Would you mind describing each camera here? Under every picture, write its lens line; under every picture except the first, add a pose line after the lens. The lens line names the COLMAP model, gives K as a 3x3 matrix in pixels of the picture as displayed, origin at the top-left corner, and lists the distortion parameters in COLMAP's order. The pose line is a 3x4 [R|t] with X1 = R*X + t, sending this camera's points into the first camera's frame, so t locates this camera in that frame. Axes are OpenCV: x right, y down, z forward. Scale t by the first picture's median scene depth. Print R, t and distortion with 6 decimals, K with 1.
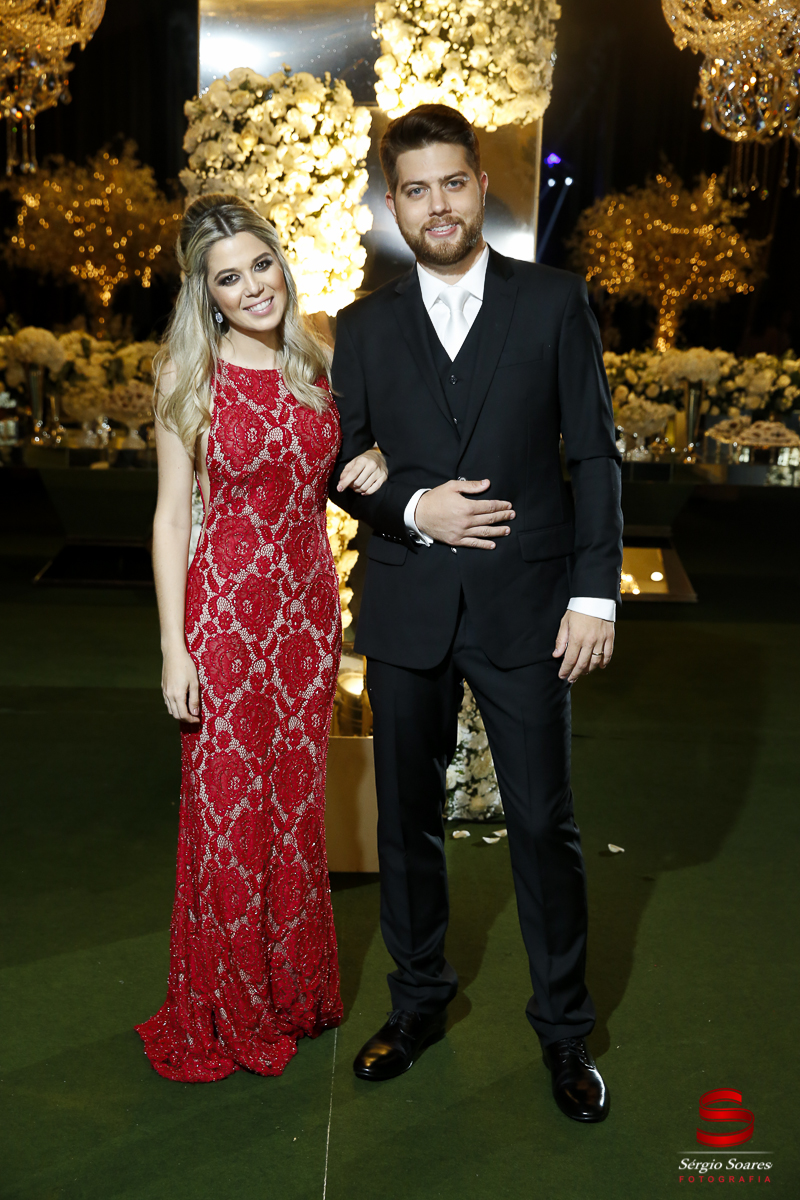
lens RADIAL K [[1559.4, 0, 400.0], [0, 1559.4, 600.0], [0, 0, 1]] dist [0.072641, 0.102392]
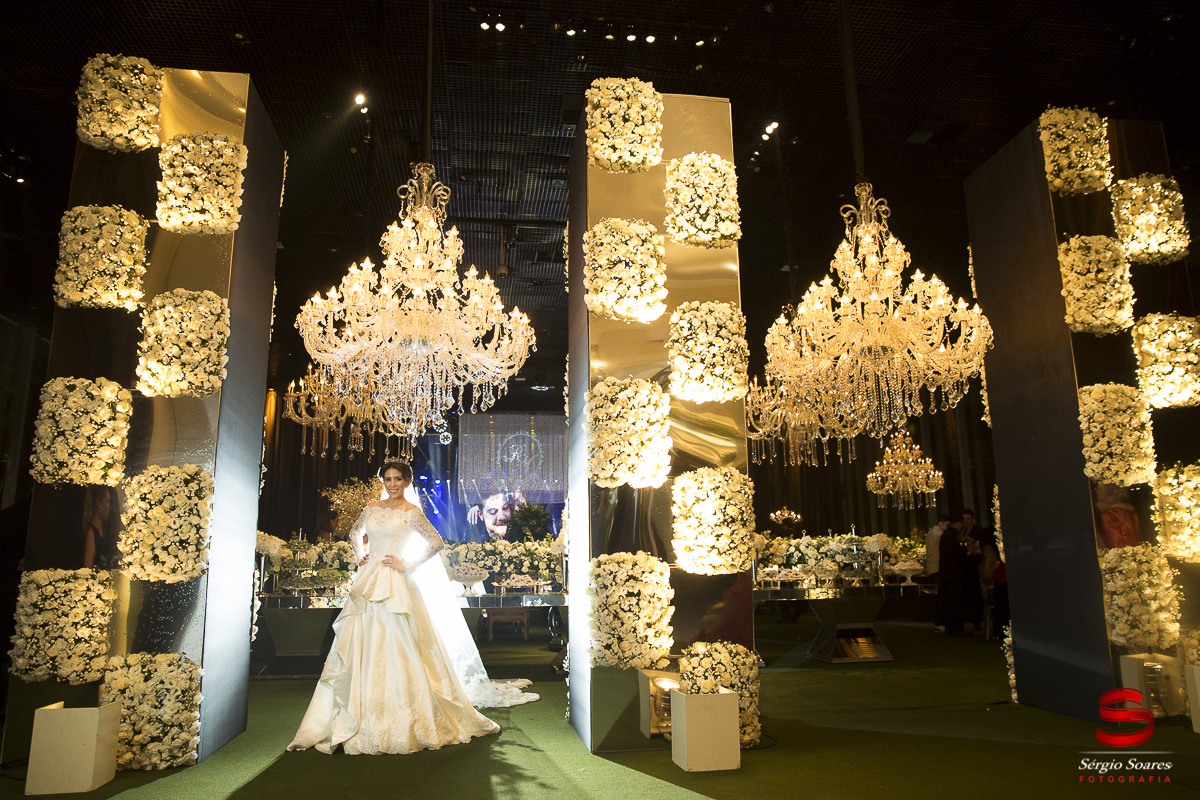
lens RADIAL K [[842.8, 0, 600.0], [0, 842.8, 400.0], [0, 0, 1]] dist [-0.107036, 0.083290]
pose [[0.990760, -0.018276, 0.134388, -0.269453], [0.066735, 0.928318, -0.365748, 0.112284], [-0.118070, 0.371337, 0.920961, -0.050013]]
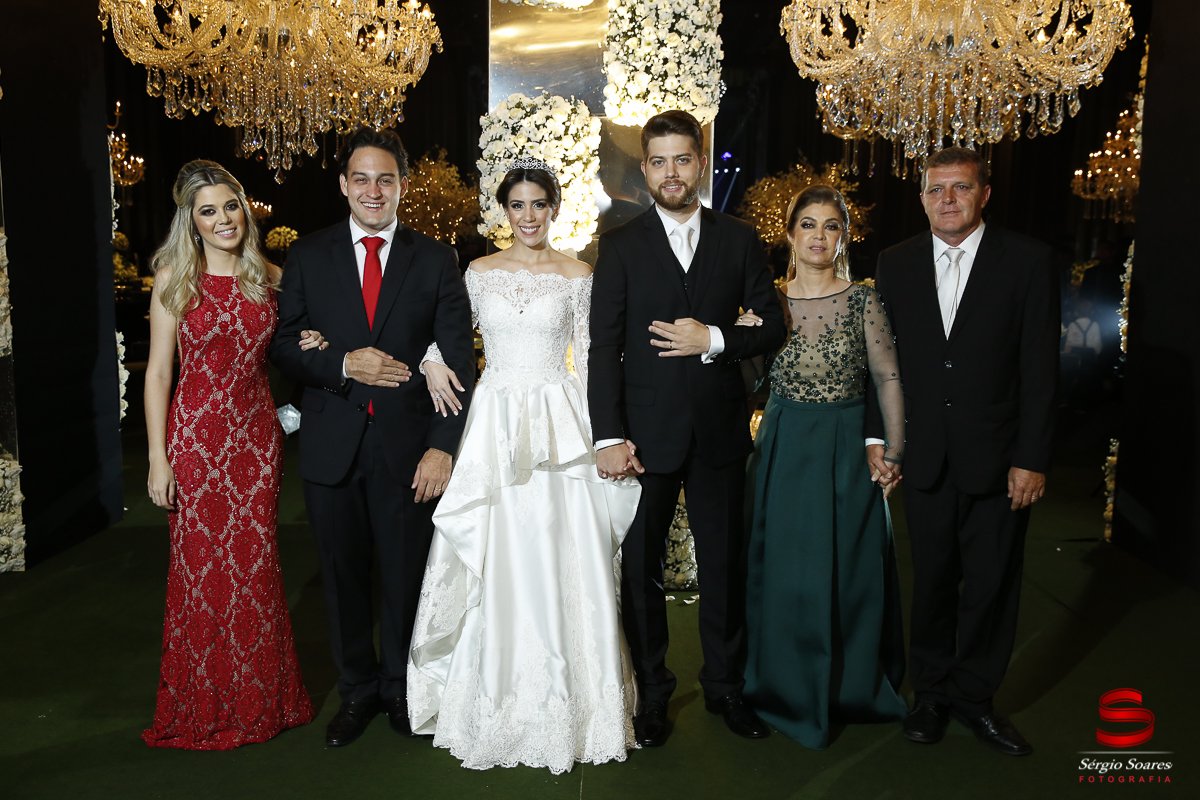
lens RADIAL K [[1079.6, 0, 600.0], [0, 1079.6, 400.0], [0, 0, 1]] dist [-0.055171, 0.119137]
pose [[0.999565, -0.015072, -0.025346, 0.002810], [0.013700, 0.998477, -0.053449, 0.017227], [0.026113, 0.053078, 0.998249, -0.028768]]
